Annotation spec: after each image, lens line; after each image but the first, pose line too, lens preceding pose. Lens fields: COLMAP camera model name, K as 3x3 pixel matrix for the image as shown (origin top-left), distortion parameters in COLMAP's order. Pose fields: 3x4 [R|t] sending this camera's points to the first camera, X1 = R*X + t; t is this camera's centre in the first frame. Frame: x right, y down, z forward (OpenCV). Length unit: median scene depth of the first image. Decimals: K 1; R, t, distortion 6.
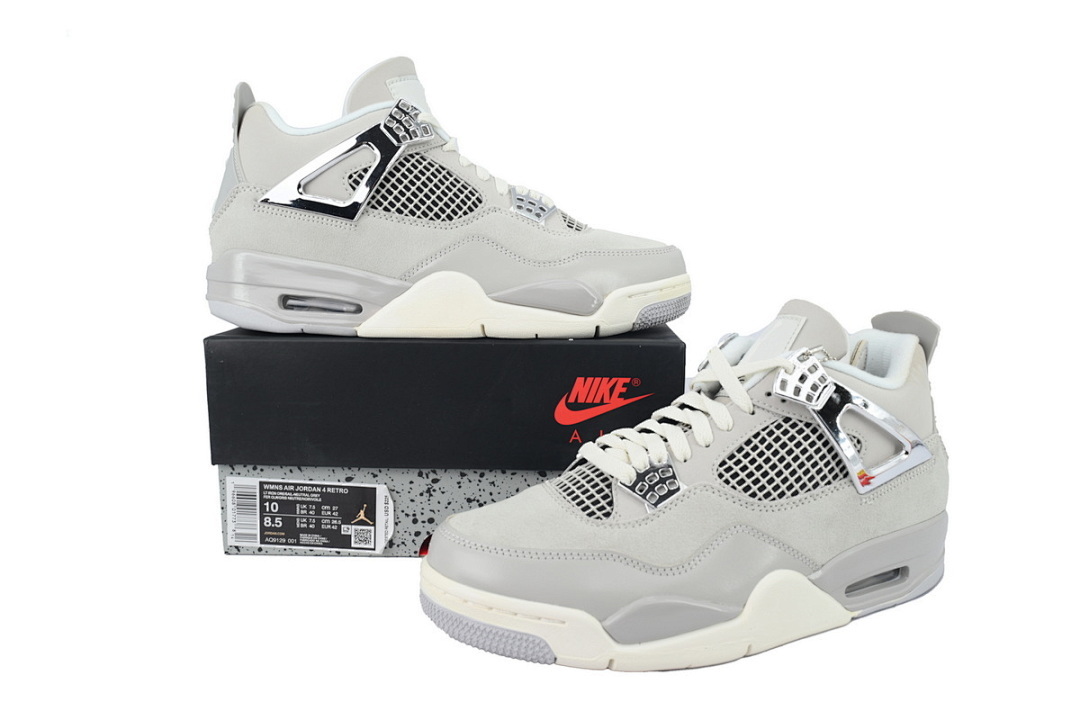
lens RADIAL K [[879.7, 0, 535.8], [0, 879.7, 358.3], [0, 0, 1]] dist [-0.017174, -0.009539]
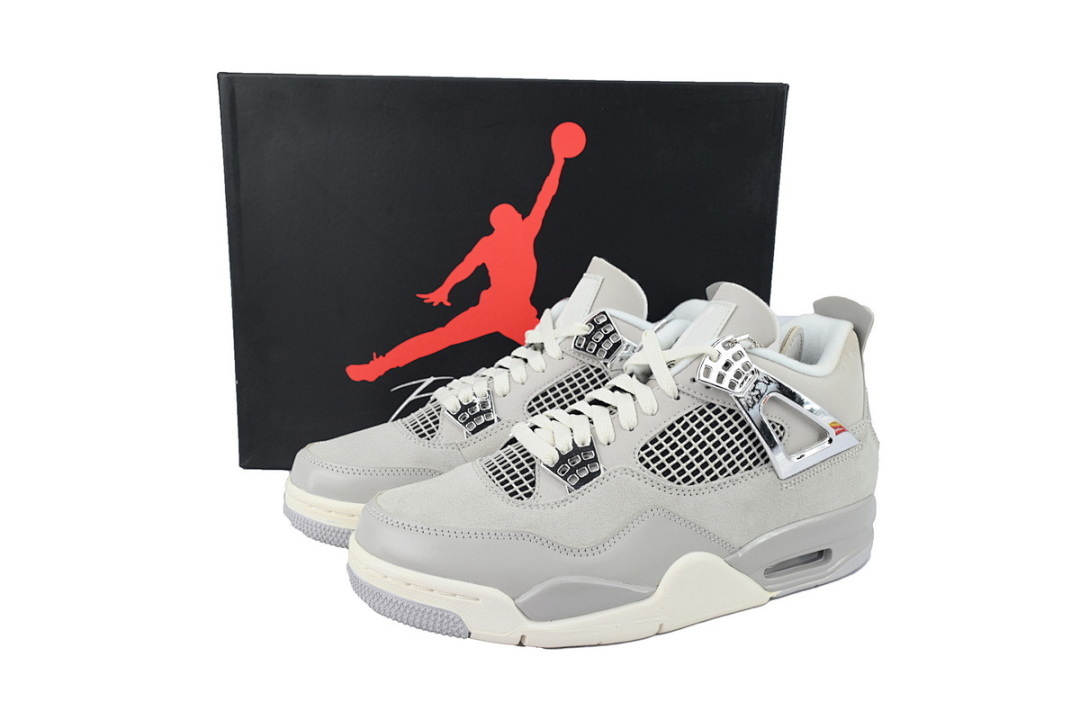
lens RADIAL K [[879.7, 0, 540.7], [0, 879.7, 363.9], [0, 0, 1]] dist [-0.017174, -0.009539]
pose [[0.999762, 0.020210, -0.008264, 0.096029], [-0.019678, 0.997996, 0.060132, -0.035279], [0.009463, -0.059955, 0.998156, -0.014569]]
